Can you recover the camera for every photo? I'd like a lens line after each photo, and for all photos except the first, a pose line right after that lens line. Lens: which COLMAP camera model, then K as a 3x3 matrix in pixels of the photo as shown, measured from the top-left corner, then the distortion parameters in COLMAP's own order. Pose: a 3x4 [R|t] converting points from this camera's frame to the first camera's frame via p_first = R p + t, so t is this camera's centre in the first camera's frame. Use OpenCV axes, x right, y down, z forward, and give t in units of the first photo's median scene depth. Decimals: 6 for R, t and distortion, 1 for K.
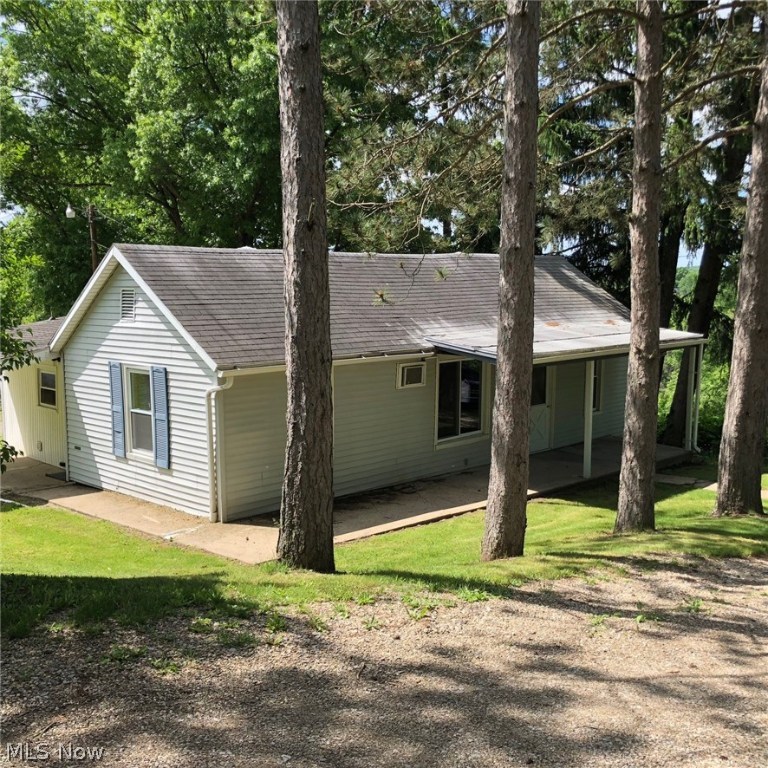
lens RADIAL K [[827.1, 0, 384.0], [0, 827.1, 384.0], [0, 0, 1]] dist [0.007066, 0.032117]
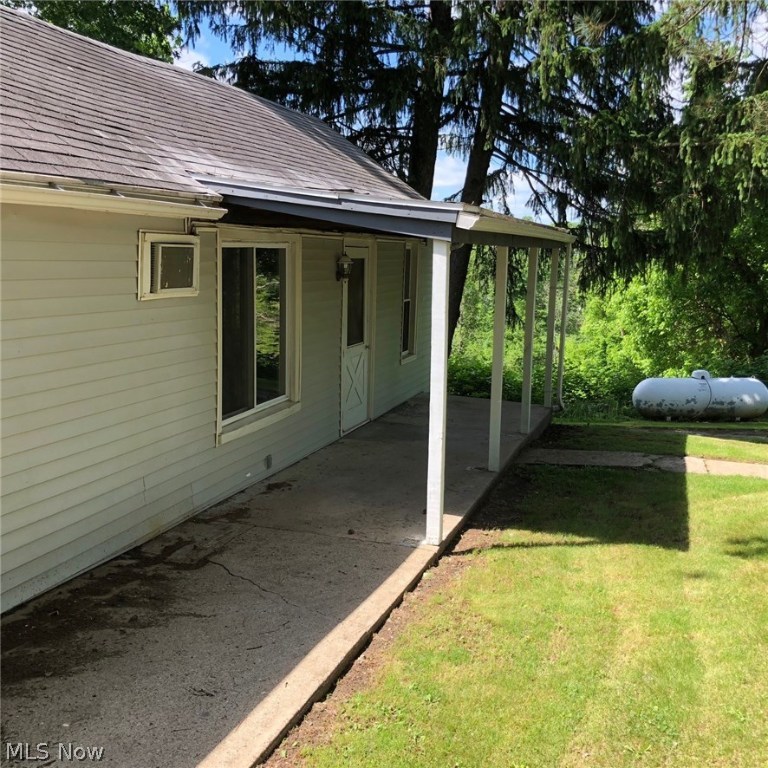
lens RADIAL K [[827.1, 0, 384.0], [0, 827.1, 384.0], [0, 0, 1]] dist [0.007066, 0.032117]
pose [[0.901368, -0.055769, 0.429449, -0.048305], [0.037535, 0.998002, 0.050821, 0.029119], [-0.431425, -0.029689, 0.901660, 0.580856]]
